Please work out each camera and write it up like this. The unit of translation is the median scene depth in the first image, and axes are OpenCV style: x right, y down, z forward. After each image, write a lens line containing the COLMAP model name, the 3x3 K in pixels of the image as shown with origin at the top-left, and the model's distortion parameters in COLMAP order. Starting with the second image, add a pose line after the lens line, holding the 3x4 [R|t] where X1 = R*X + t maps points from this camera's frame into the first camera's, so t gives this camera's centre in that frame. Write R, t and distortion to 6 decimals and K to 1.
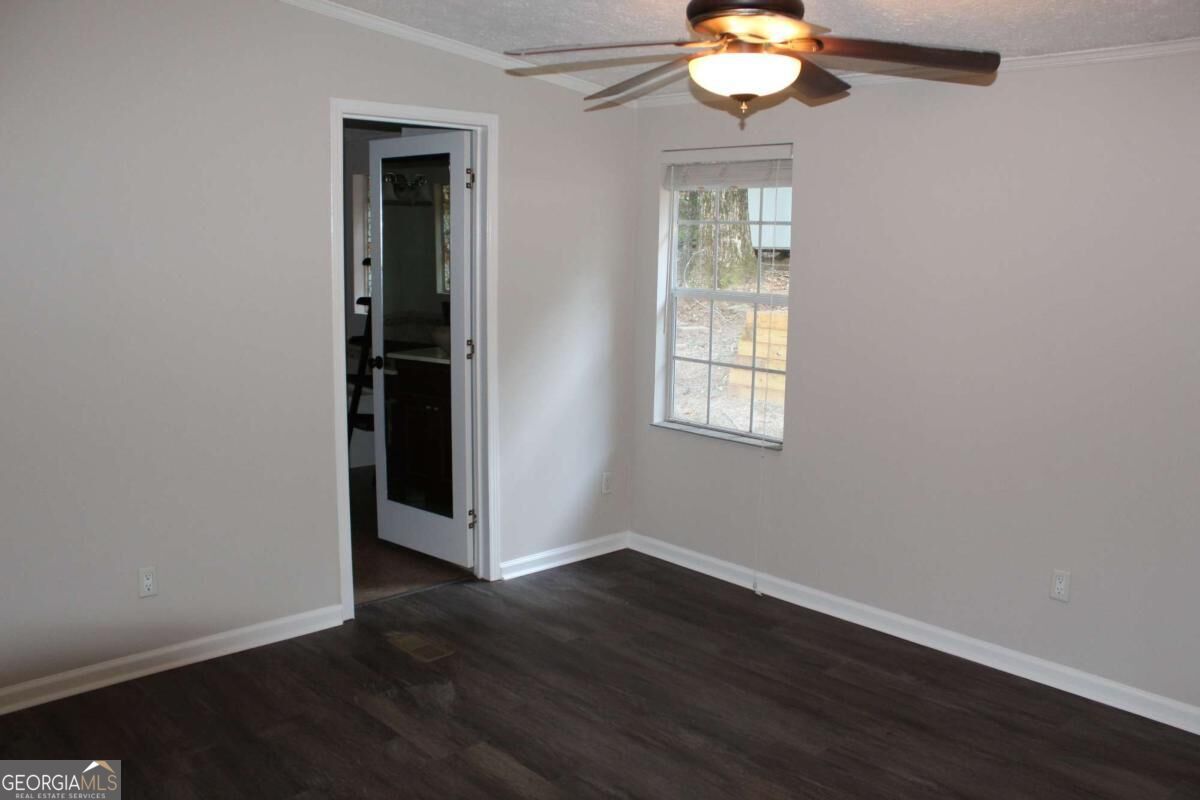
lens RADIAL K [[1000.2, 0, 594.4], [0, 1000.2, 390.0], [0, 0, 1]] dist [-0.172480, 0.167914]
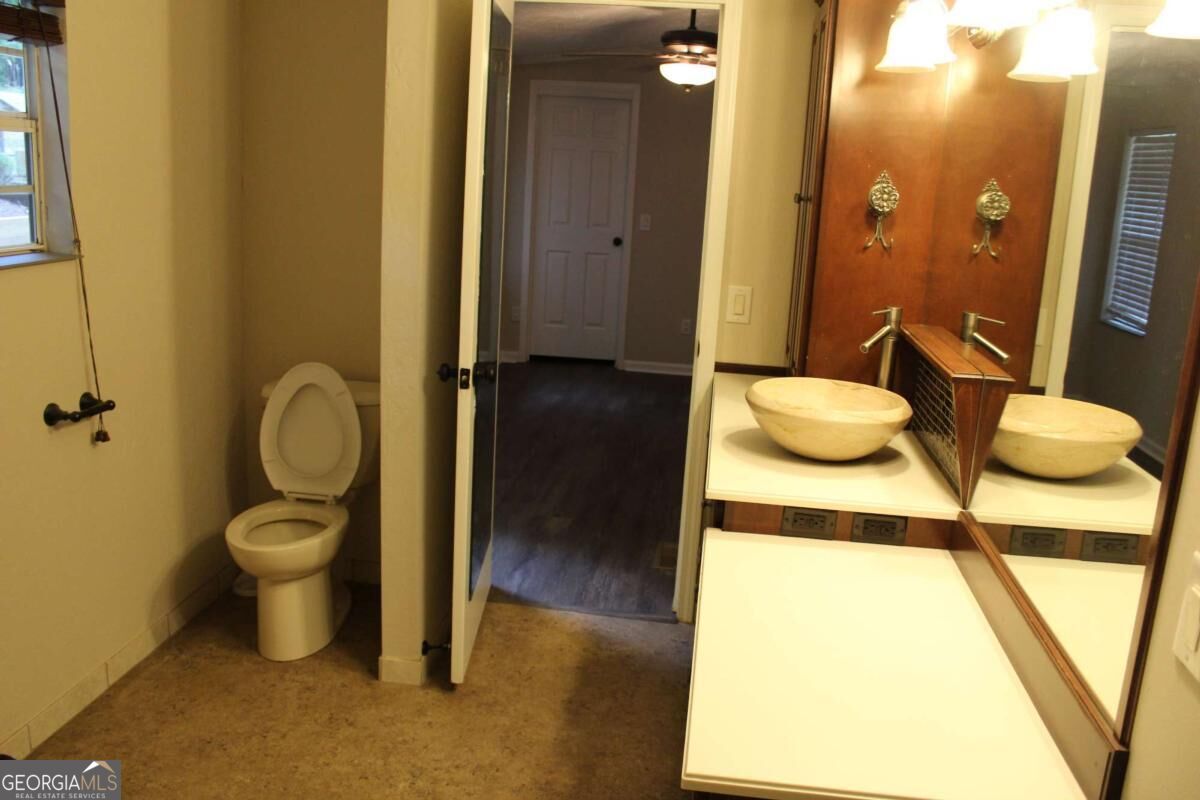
lens RADIAL K [[1000.2, 0, 594.4], [0, 1000.2, 390.0], [0, 0, 1]] dist [-0.172480, 0.167914]
pose [[-0.640794, -0.215289, 0.736908, -1.269409], [0.057464, 0.943731, 0.325682, -0.372154], [-0.765559, 0.251041, -0.592366, 2.420515]]
